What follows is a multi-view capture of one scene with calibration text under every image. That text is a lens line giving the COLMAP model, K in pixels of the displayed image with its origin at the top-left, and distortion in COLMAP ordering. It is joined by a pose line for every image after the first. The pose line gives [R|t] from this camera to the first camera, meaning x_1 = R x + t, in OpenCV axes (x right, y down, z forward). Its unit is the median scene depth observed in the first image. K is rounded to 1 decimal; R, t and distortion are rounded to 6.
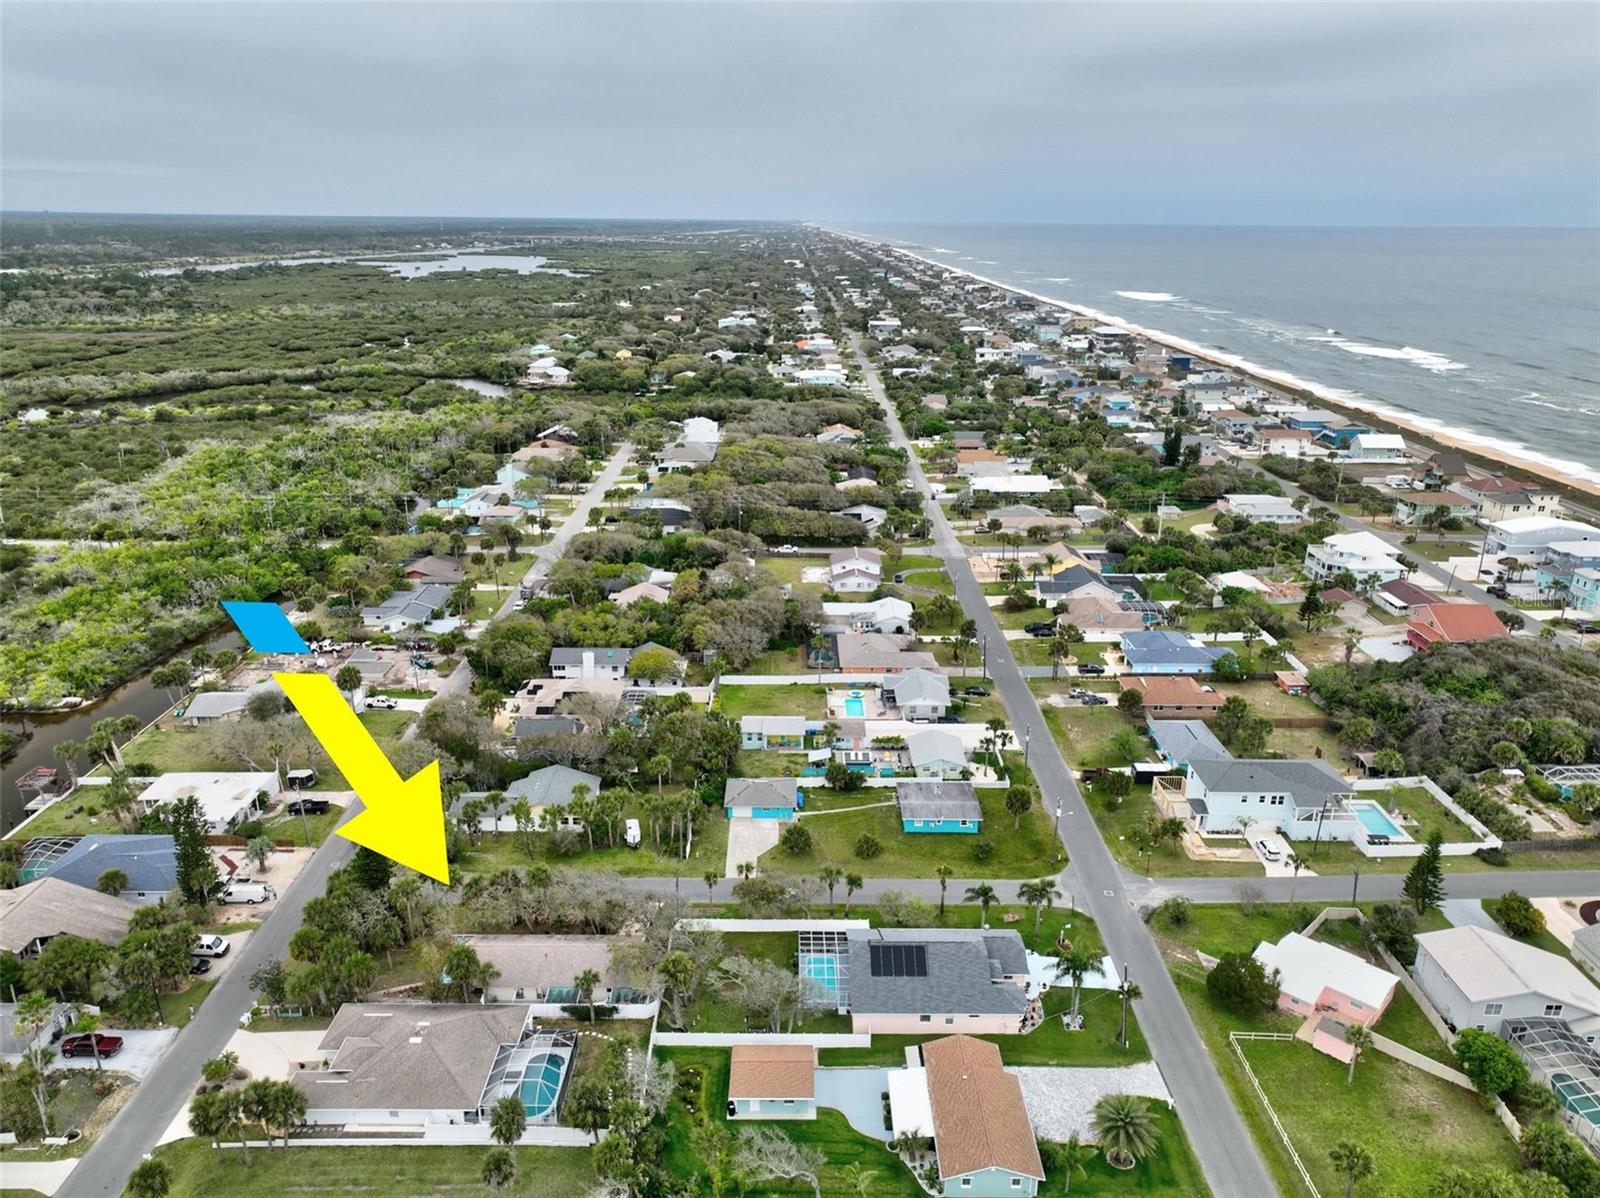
lens RADIAL K [[1128.6, 0, 801.0], [0, 1128.6, 596.7], [0, 0, 1]] dist [-0.002451, 0.017577]
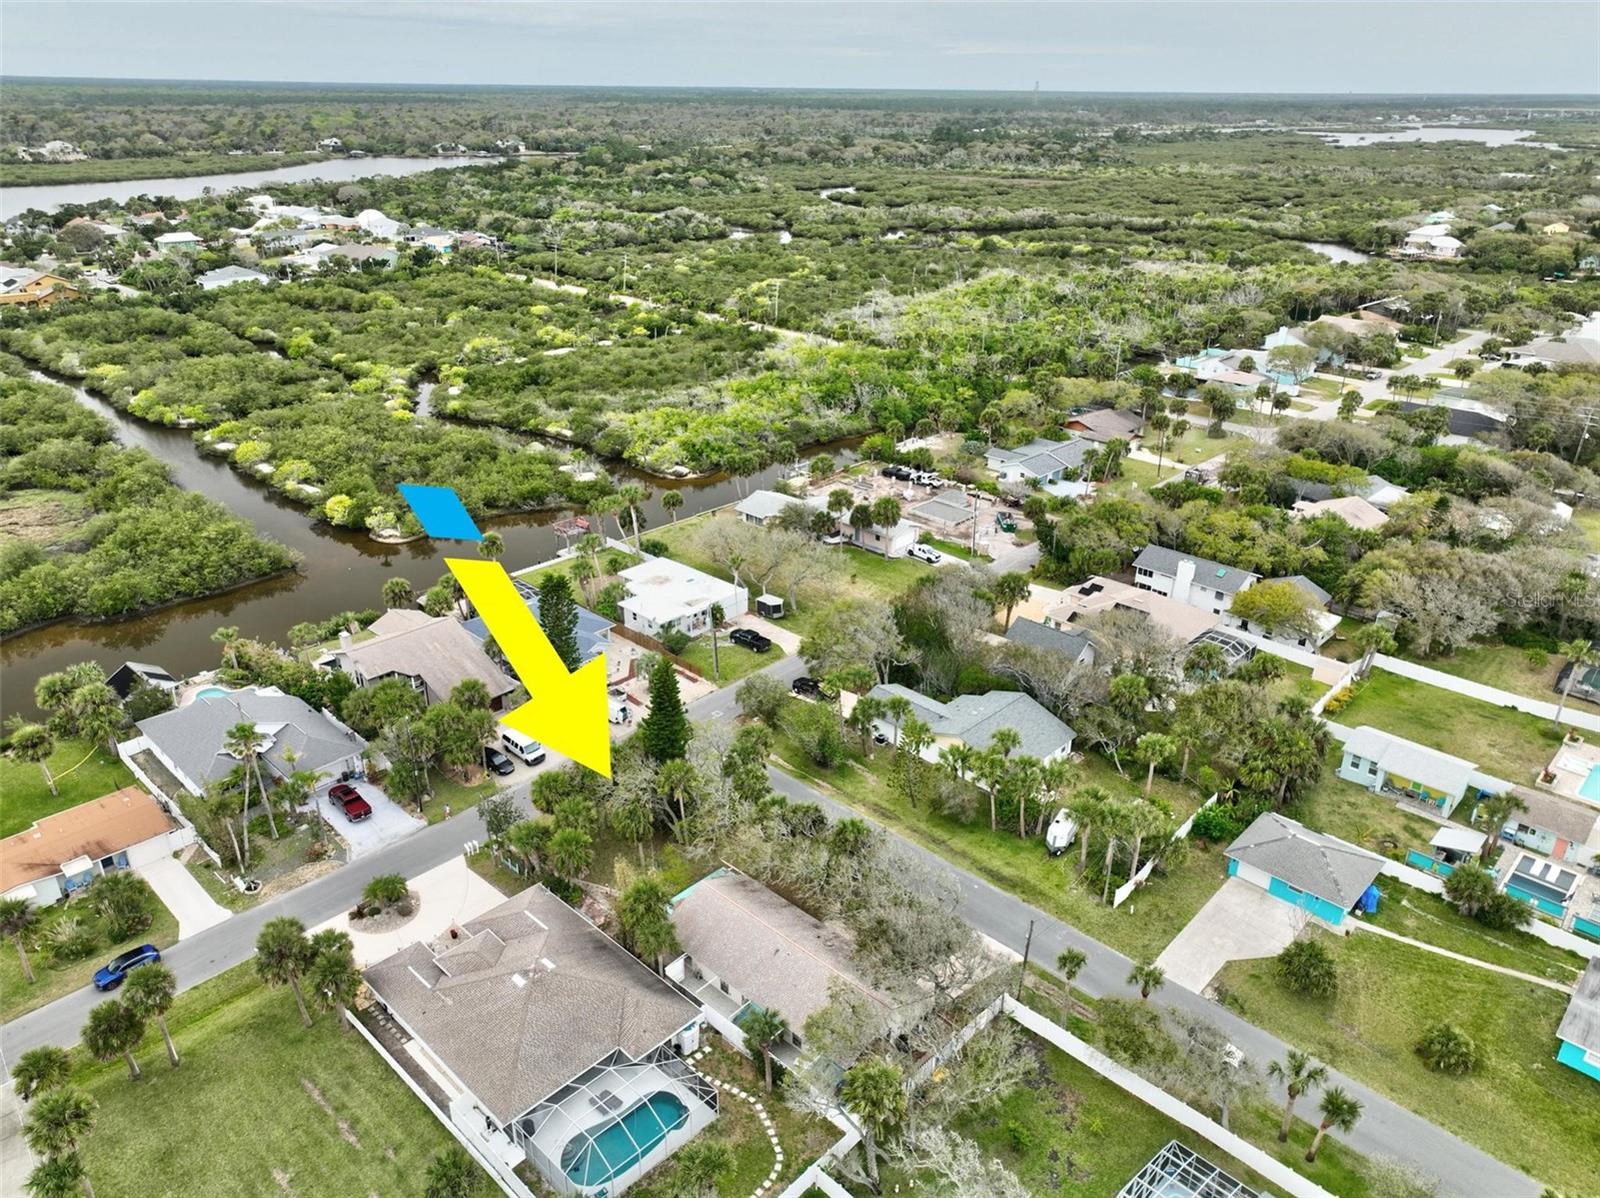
lens RADIAL K [[1128.6, 0, 793.3], [0, 1128.6, 600.9], [0, 0, 1]] dist [-0.002451, 0.017577]
pose [[0.717986, 0.287261, -0.634017, 0.079558], [-0.224815, 0.957753, 0.179351, 0.001923], [0.658753, 0.013765, 0.752234, 0.295104]]
